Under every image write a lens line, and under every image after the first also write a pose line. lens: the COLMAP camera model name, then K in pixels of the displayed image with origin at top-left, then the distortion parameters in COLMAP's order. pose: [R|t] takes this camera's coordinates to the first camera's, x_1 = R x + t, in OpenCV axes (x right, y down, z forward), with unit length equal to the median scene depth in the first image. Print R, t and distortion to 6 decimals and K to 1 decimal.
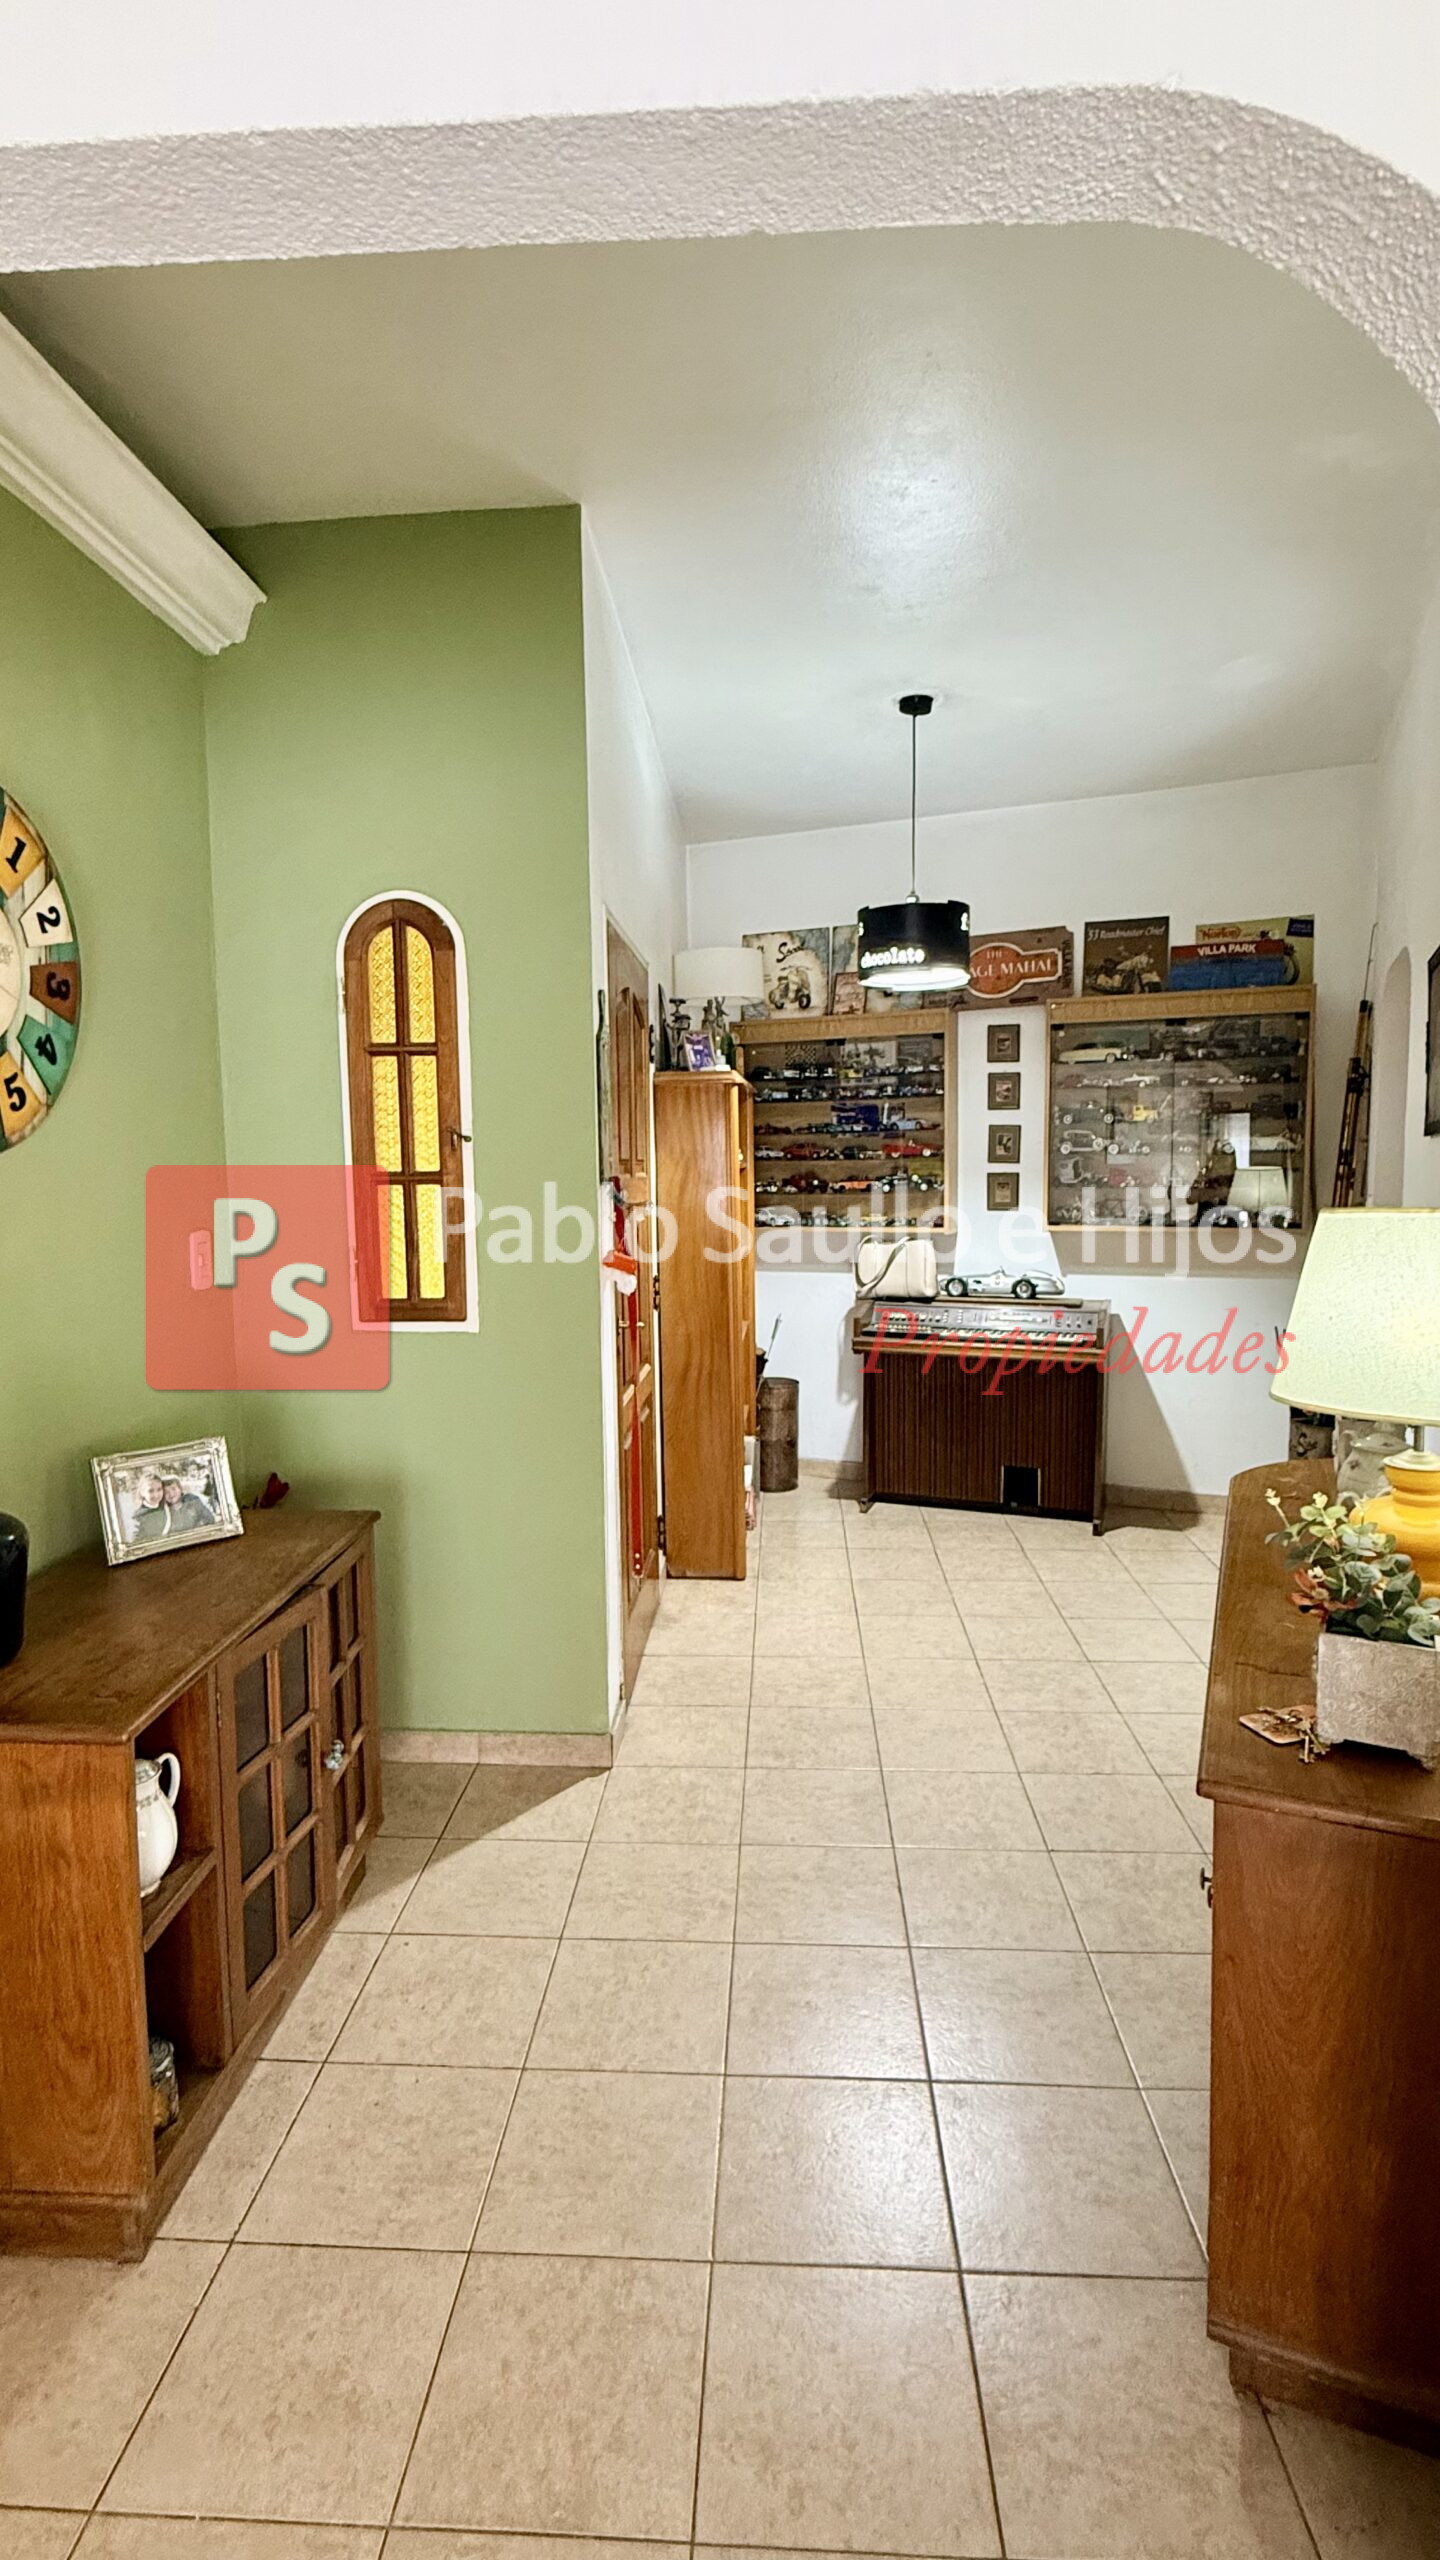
lens RADIAL K [[1154.3, 0, 722.6], [0, 1154.3, 1293.2], [0, 0, 1]] dist [-0.000828, -0.000072]
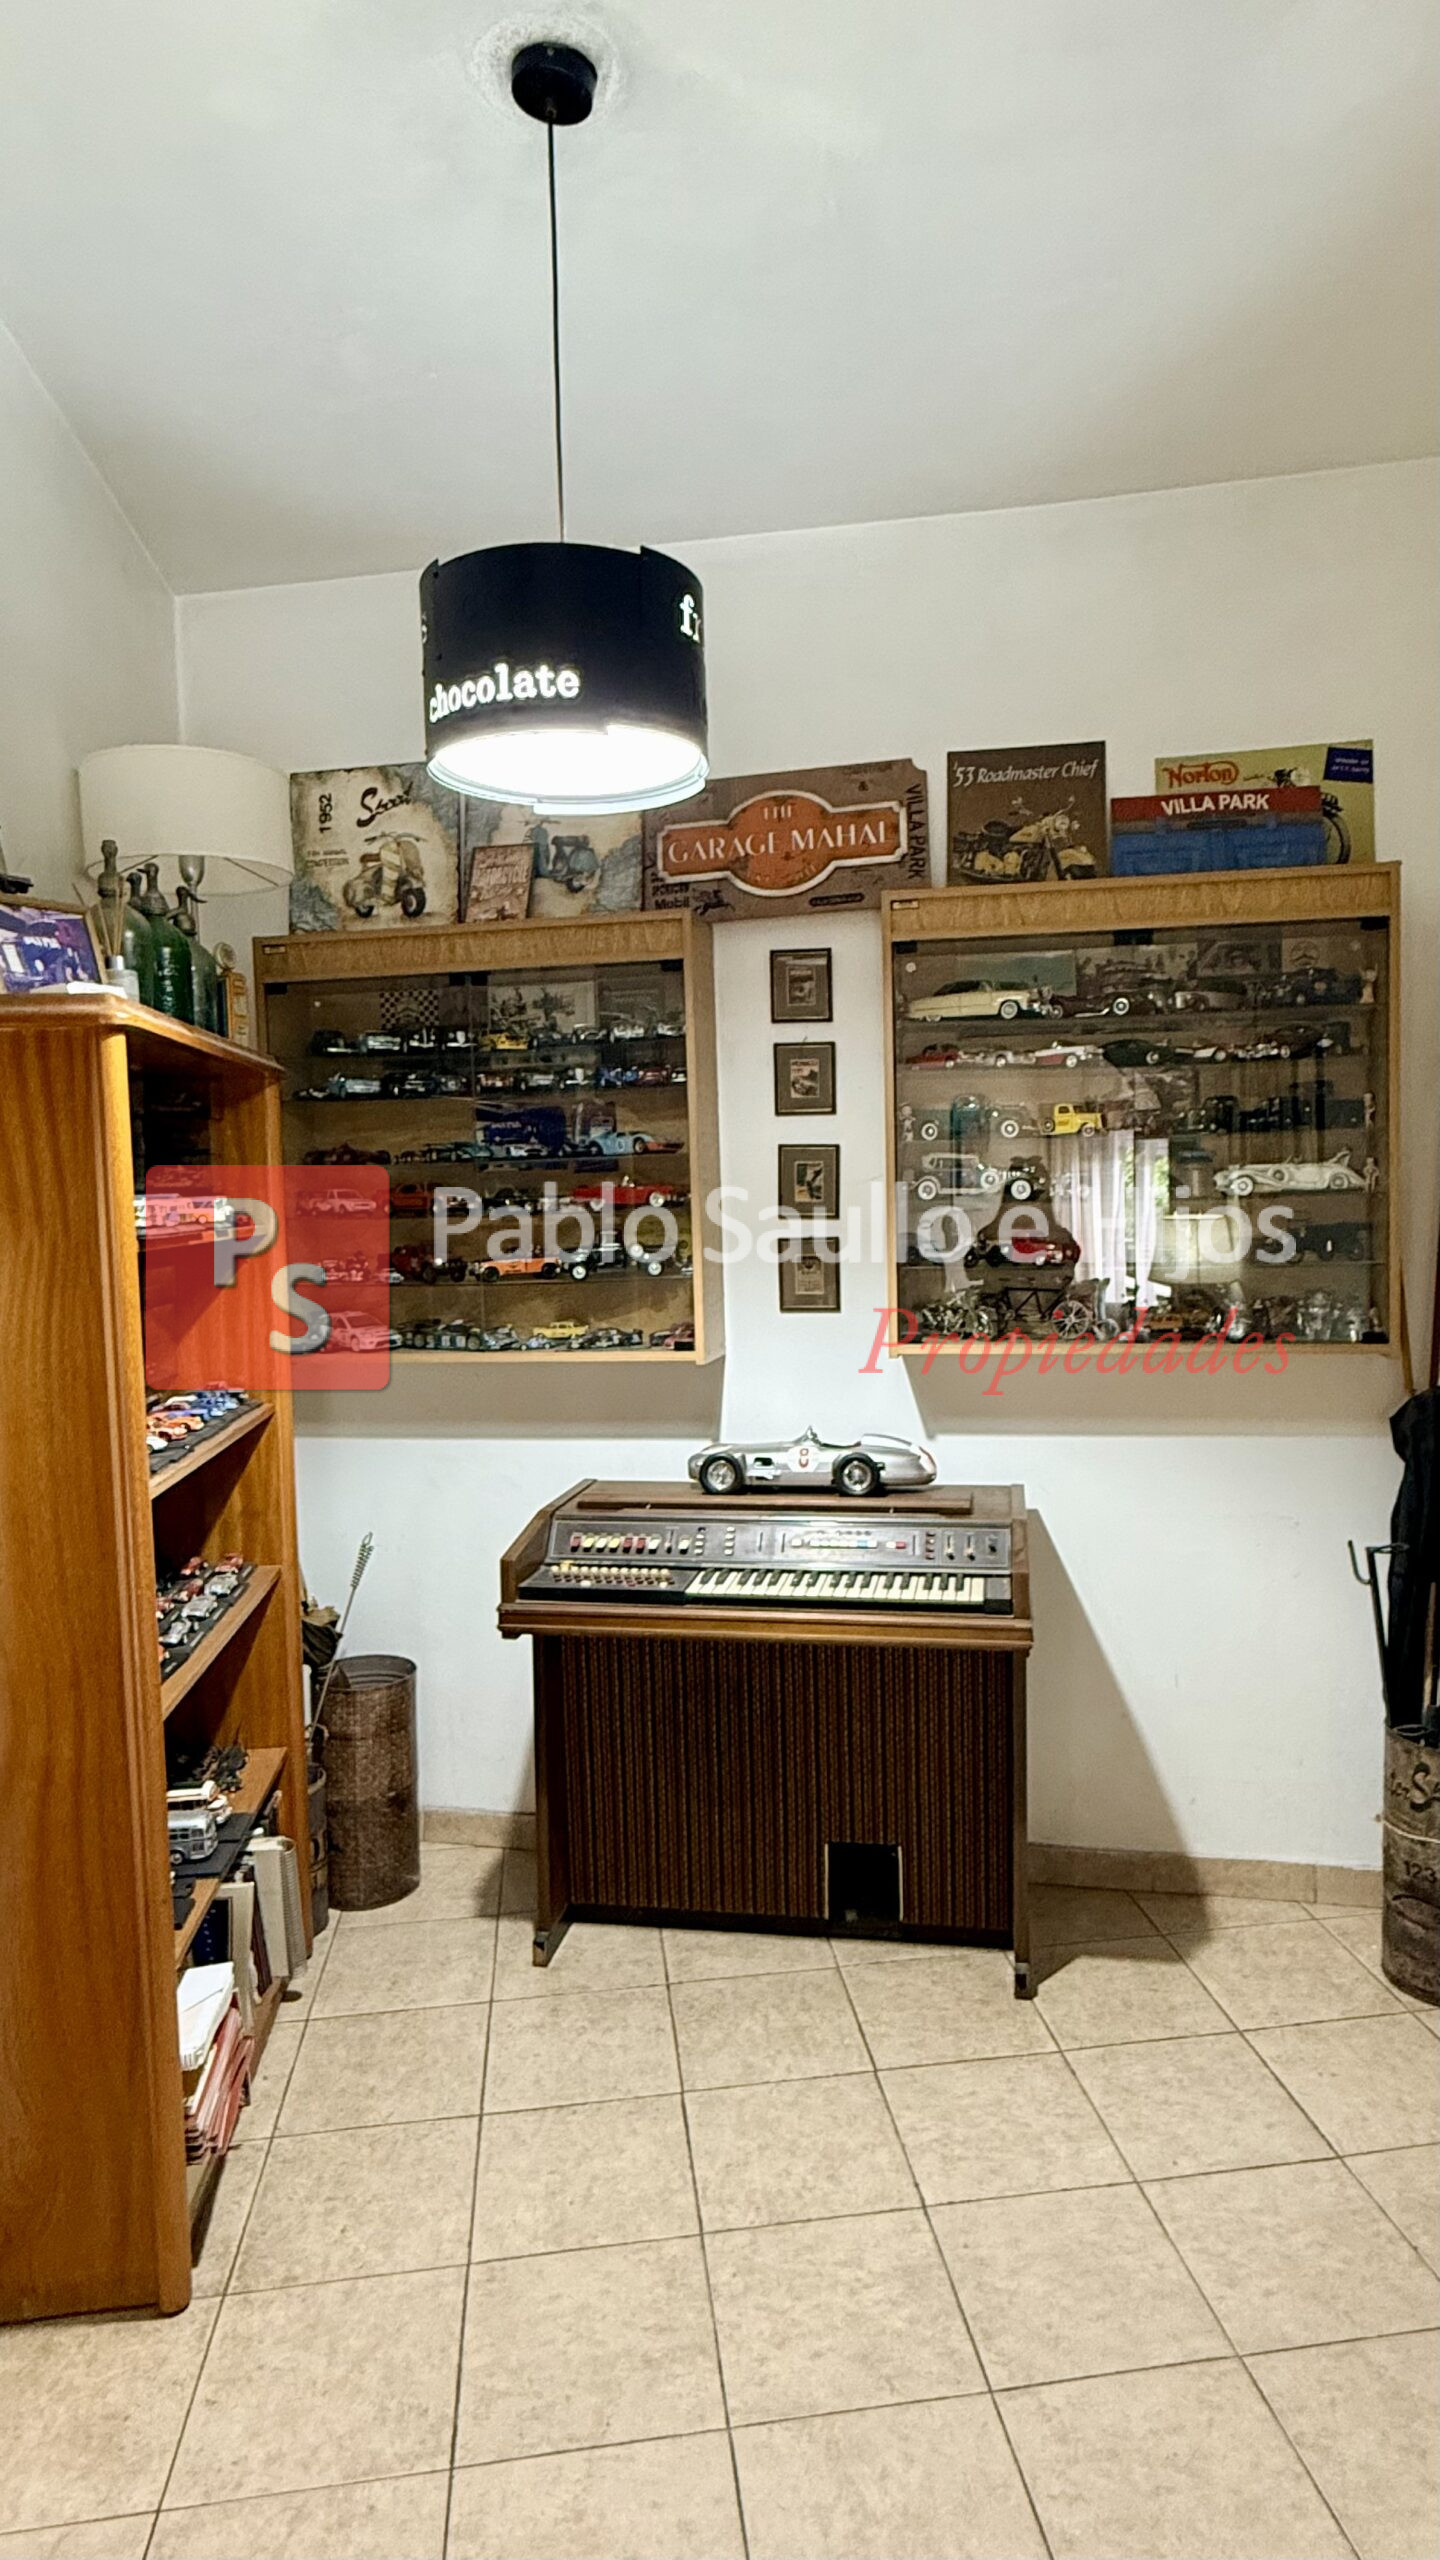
lens RADIAL K [[1203.5, 0, 732.9], [0, 1203.5, 1278.8], [0, 0, 1]] dist [-0.002866, -0.000383]
pose [[0.985779, -0.020226, 0.166825, 0.124436], [0.029028, 0.998303, -0.050489, -0.062061], [-0.165521, 0.054614, 0.984693, 0.496665]]
